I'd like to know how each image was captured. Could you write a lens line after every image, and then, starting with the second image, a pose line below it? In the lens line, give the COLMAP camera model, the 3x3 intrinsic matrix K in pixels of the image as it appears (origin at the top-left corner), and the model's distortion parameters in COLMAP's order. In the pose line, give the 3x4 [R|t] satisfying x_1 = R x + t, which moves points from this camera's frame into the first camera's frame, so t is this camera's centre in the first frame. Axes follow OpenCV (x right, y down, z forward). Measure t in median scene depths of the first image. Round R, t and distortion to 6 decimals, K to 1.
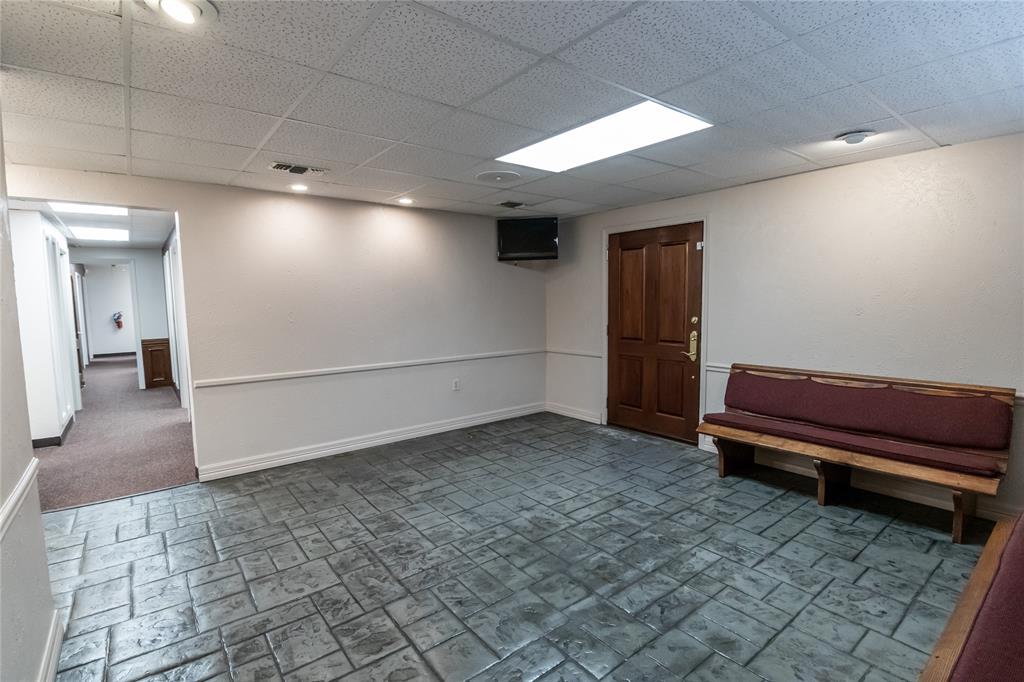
lens RADIAL K [[476.3, 0, 516.7], [0, 476.3, 338.4], [0, 0, 1]] dist [-0.007981, -0.000402]
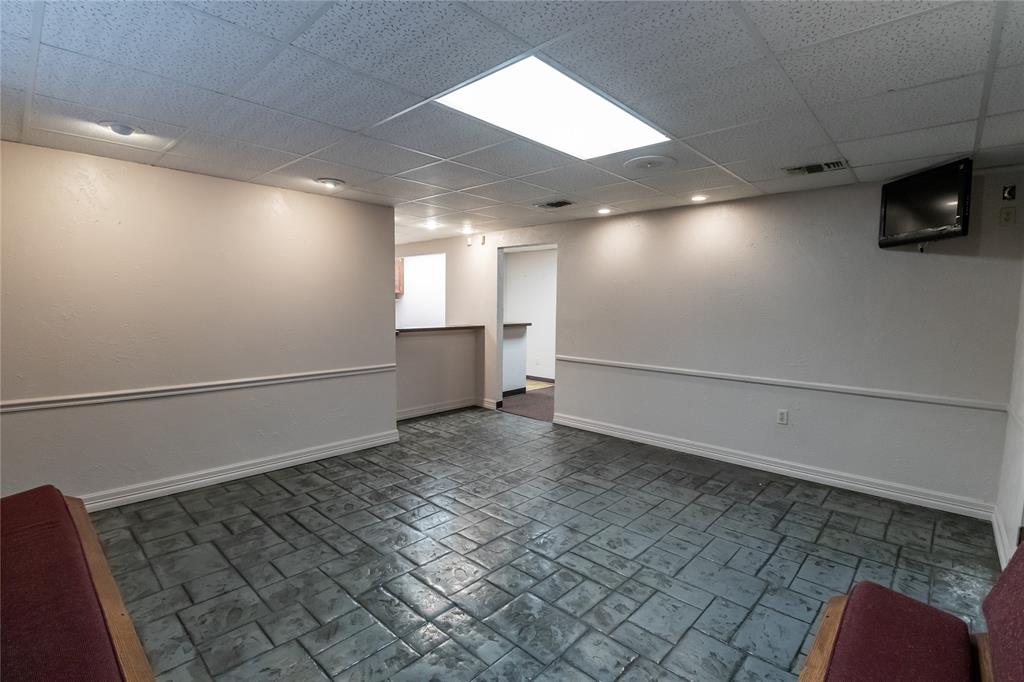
lens RADIAL K [[476.3, 0, 516.7], [0, 476.3, 338.4], [0, 0, 1]] dist [-0.007981, -0.000402]
pose [[0.155136, 0.088179, -0.983950, 0.773540], [-0.094181, 0.992792, 0.074122, -0.062903], [0.983394, 0.081170, 0.162322, 0.620915]]
